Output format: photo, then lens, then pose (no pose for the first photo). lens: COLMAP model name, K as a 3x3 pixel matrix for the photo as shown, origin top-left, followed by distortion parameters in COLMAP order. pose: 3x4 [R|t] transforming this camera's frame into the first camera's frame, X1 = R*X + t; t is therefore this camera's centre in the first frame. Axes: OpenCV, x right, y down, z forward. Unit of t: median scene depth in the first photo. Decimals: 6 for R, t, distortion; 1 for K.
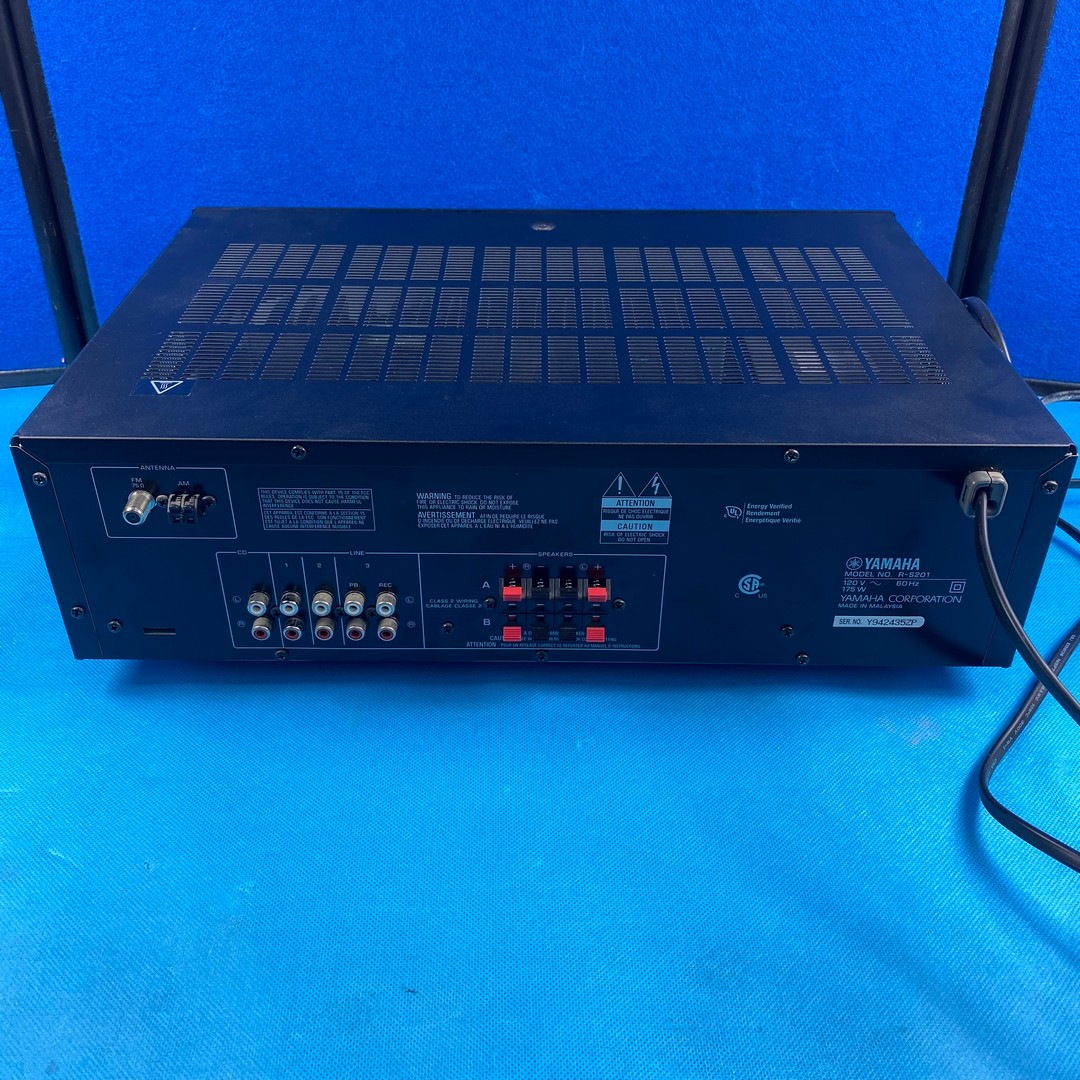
lens RADIAL K [[1103.5, 0, 541.2], [0, 1103.5, 540.9], [0, 0, 1]] dist [-0.010043, 0.000000]
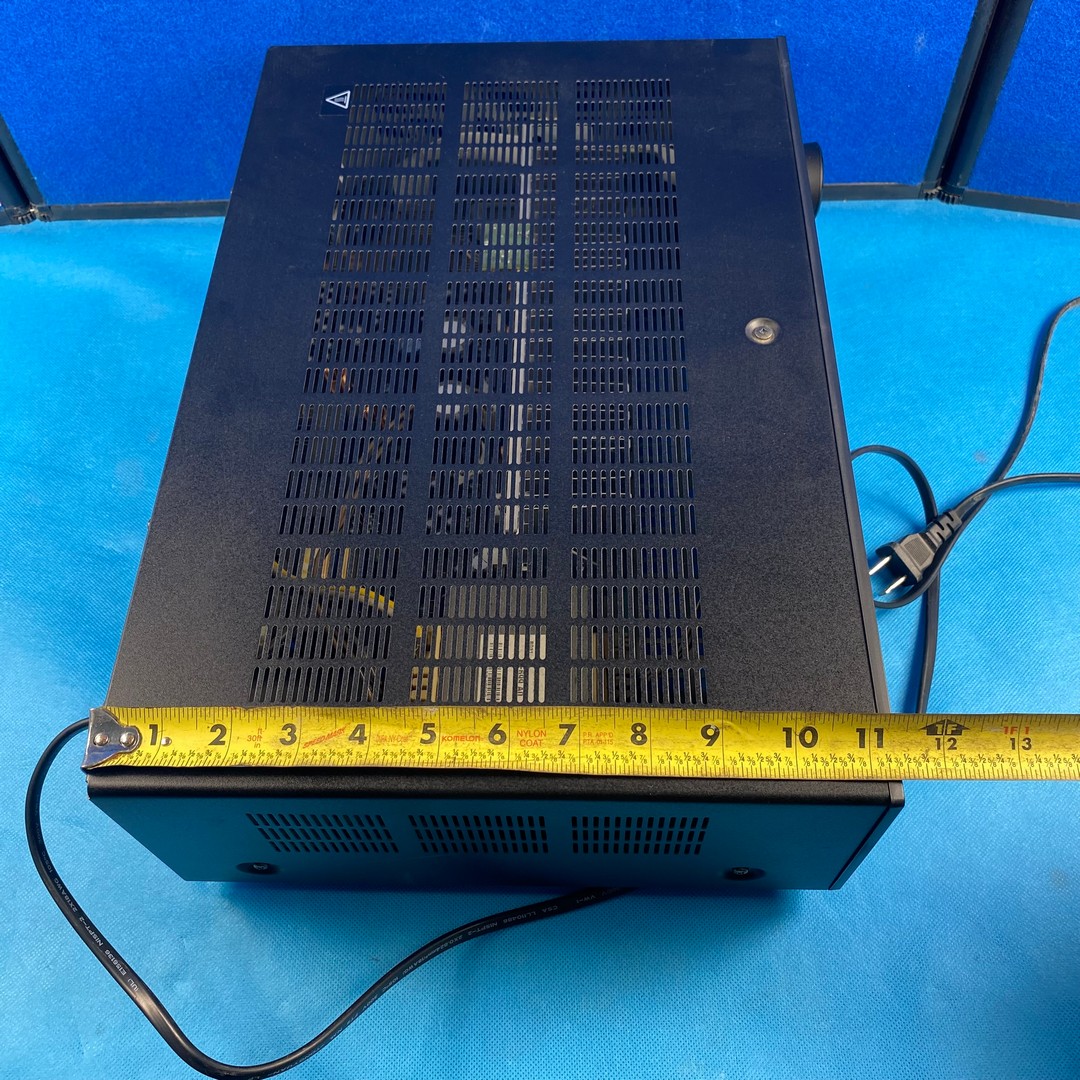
lens RADIAL K [[1103.5, 0, 554.8], [0, 1103.5, 516.9], [0, 0, 1]] dist [-0.010043, 0.000000]
pose [[0.999397, -0.016472, -0.030552, 0.077423], [0.027487, 0.913079, 0.406856, -0.330507], [0.021195, -0.407451, 0.912981, 0.040513]]
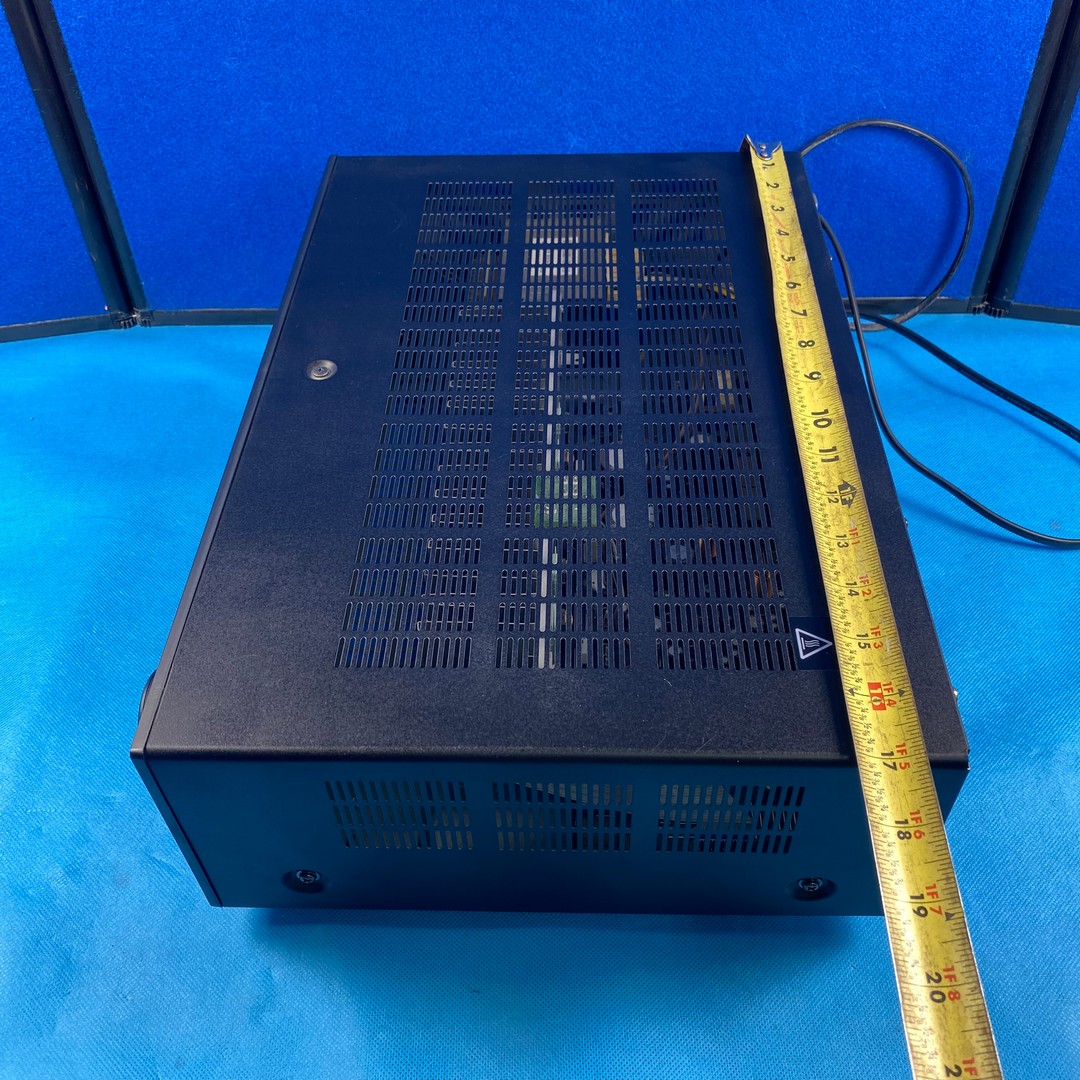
lens RADIAL K [[1103.5, 0, 546.7], [0, 1103.5, 531.9], [0, 0, 1]] dist [-0.010043, 0.000000]
pose [[0.999479, -0.011465, -0.030159, -0.001372], [0.017396, 0.978726, 0.204431, -0.184943], [0.027173, -0.204849, 0.978416, -0.024855]]
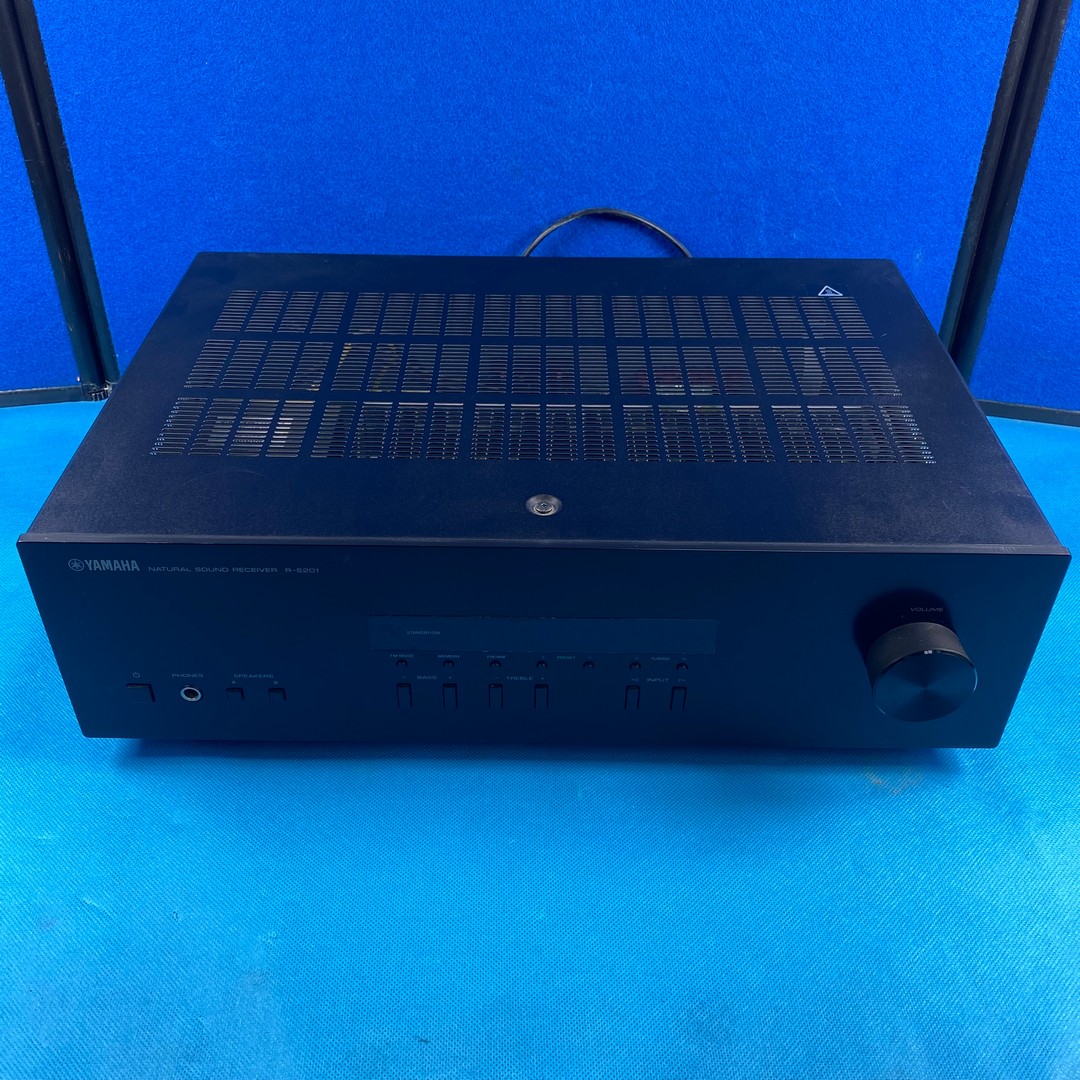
lens RADIAL K [[1103.5, 0, 545.5], [0, 1103.5, 534.7], [0, 0, 1]] dist [-0.010043, 0.000000]
pose [[0.999963, 0.008094, 0.003031, -0.003335], [-0.008251, 0.998413, 0.055712, -0.091491], [-0.002576, -0.055735, 0.998442, -0.032980]]
